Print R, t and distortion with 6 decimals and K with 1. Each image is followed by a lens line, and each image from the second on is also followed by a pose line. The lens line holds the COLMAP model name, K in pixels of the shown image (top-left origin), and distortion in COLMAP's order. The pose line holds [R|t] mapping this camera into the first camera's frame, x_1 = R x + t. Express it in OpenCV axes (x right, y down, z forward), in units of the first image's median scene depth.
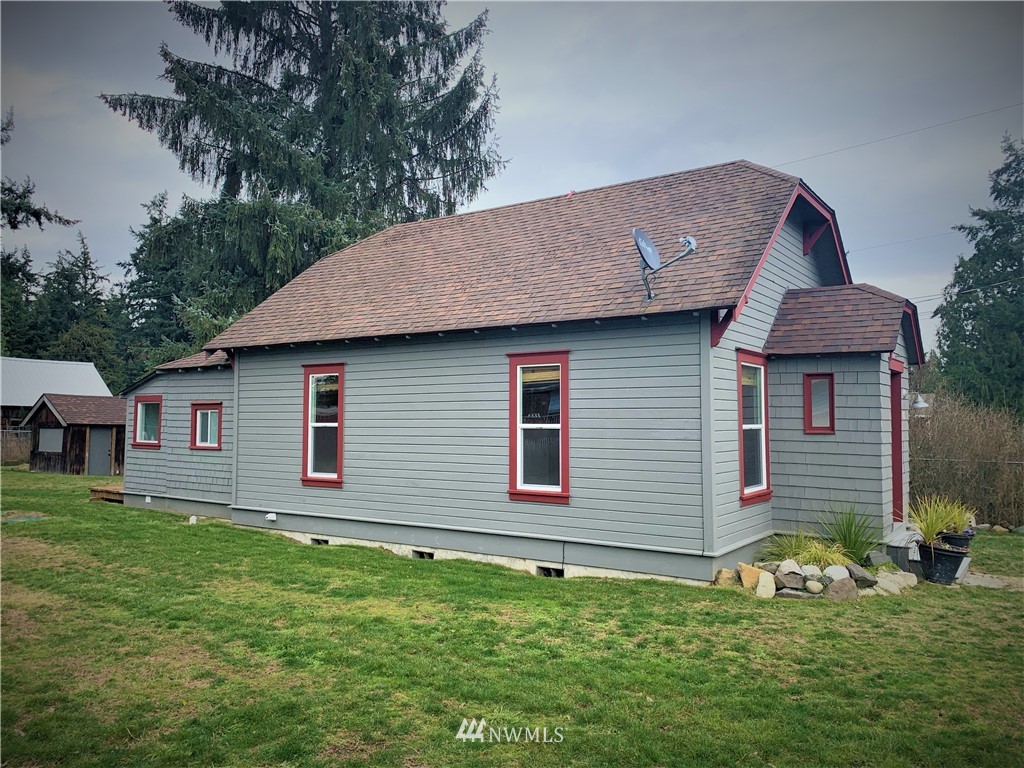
lens RADIAL K [[787.3, 0, 503.5], [0, 787.3, 378.1], [0, 0, 1]] dist [0.044864, -0.046878]
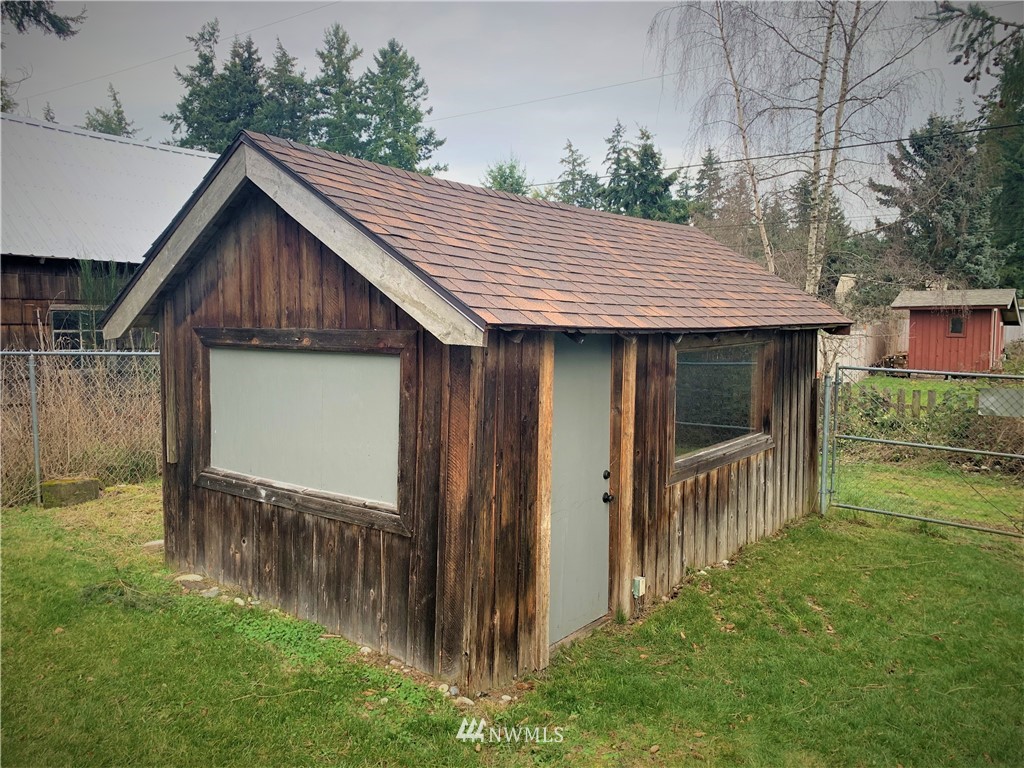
lens RADIAL K [[787.3, 0, 511.4], [0, 787.3, 381.5], [0, 0, 1]] dist [0.044864, -0.046878]
pose [[0.999526, -0.006226, -0.030143, -0.114190], [0.010407, 0.990011, 0.140602, 0.010182], [0.028967, -0.140849, 0.989607, 0.184271]]
